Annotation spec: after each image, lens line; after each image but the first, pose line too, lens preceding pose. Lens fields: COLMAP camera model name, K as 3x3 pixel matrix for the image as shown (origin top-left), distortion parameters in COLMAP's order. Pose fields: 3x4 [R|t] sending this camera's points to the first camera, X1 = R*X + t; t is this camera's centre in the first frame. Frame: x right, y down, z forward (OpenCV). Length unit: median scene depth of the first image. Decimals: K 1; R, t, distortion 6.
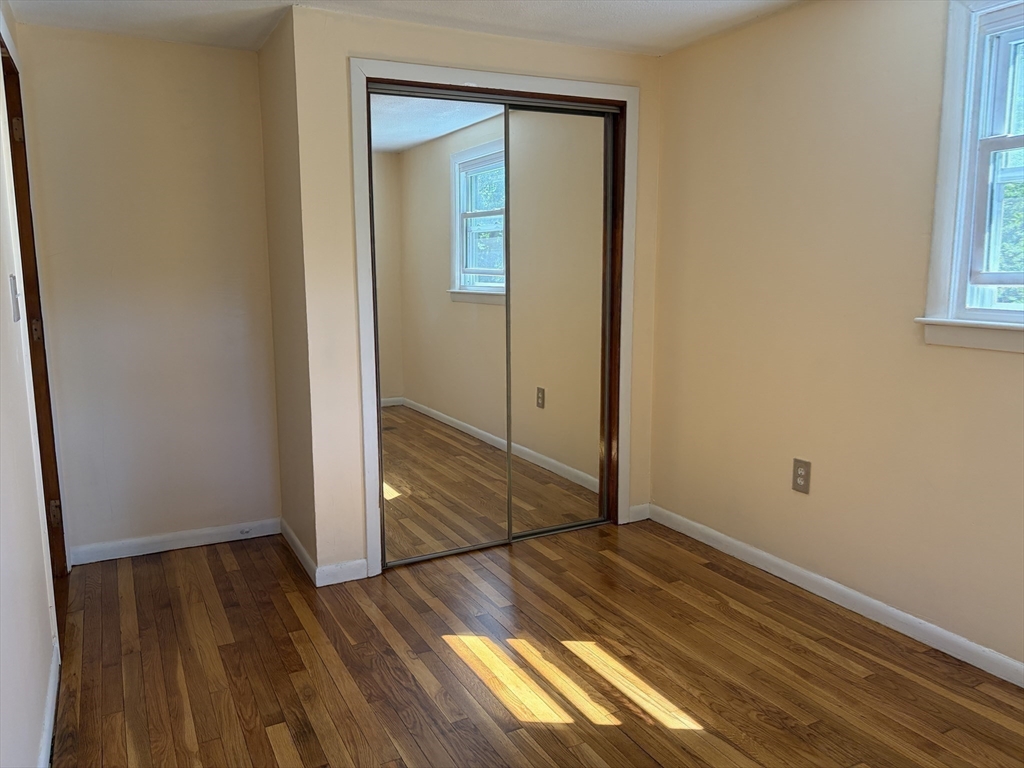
lens RADIAL K [[778.2, 0, 507.1], [0, 778.2, 388.4], [0, 0, 1]] dist [0.056232, -0.065518]
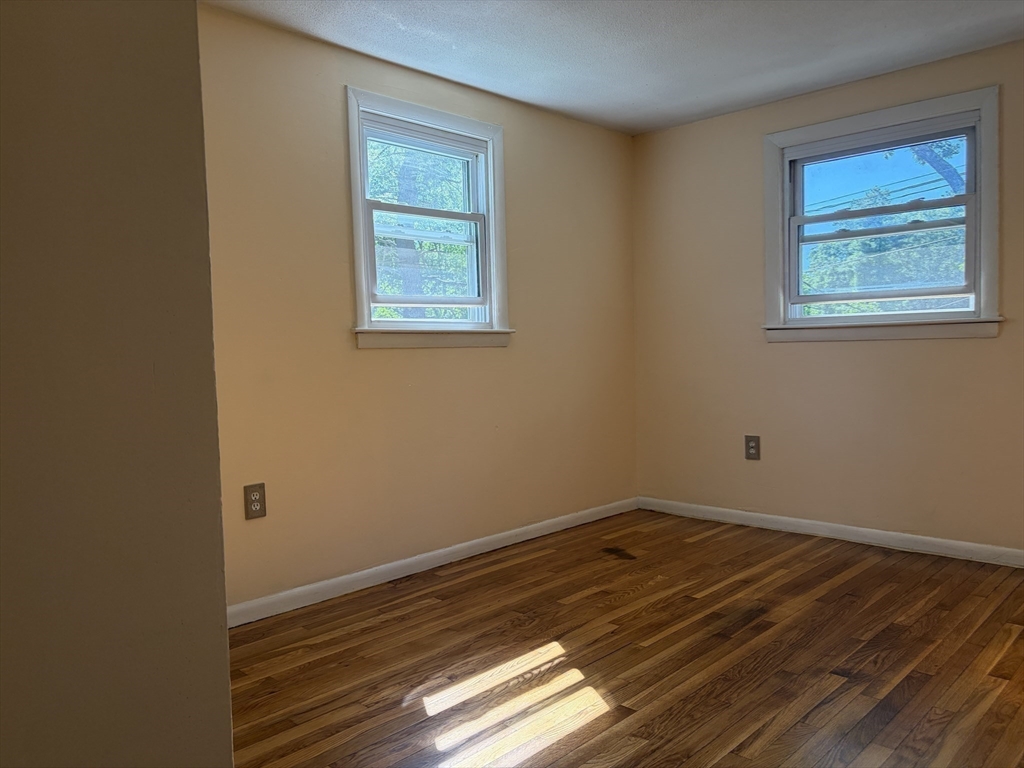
lens RADIAL K [[778.2, 0, 504.9], [0, 778.2, 377.7], [0, 0, 1]] dist [0.056232, -0.065518]
pose [[-0.315370, -0.015231, 0.948847, -0.727576], [0.182587, 0.980215, 0.076421, -0.061290], [-0.931238, 0.197348, -0.306350, 1.142411]]
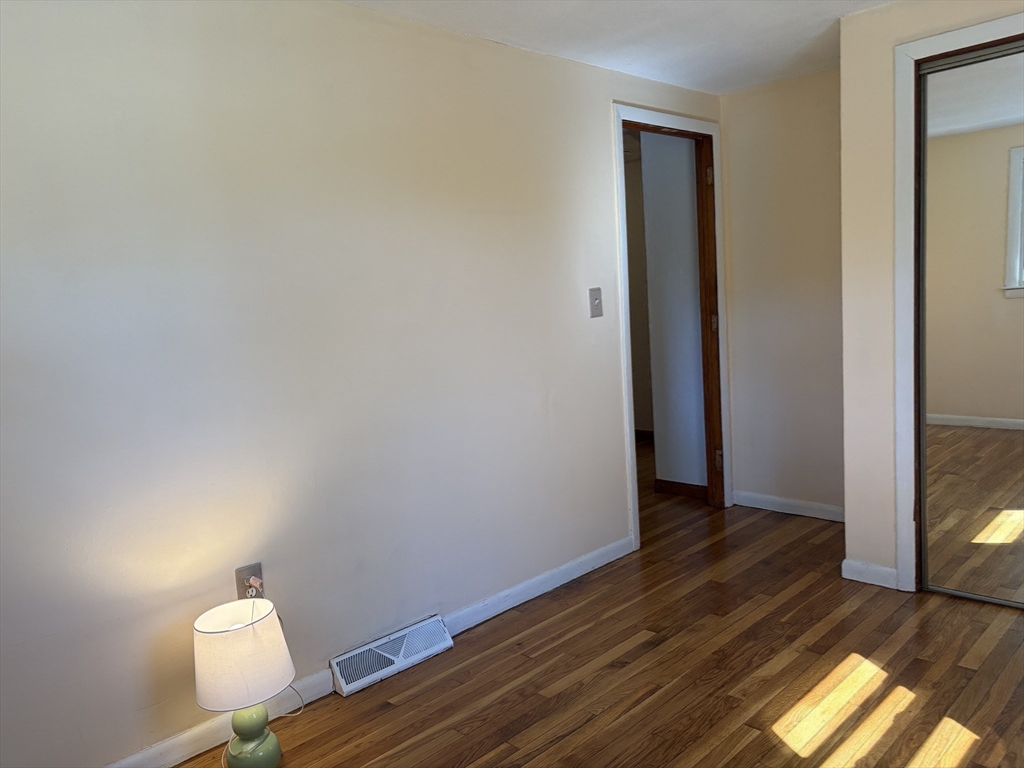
lens RADIAL K [[778.2, 0, 515.2], [0, 778.2, 389.2], [0, 0, 1]] dist [0.056232, -0.065518]
pose [[0.305132, 0.099507, -0.947097, 0.693908], [-0.089838, 0.993098, 0.075396, -0.036596], [0.948063, 0.062080, 0.311966, 0.310078]]
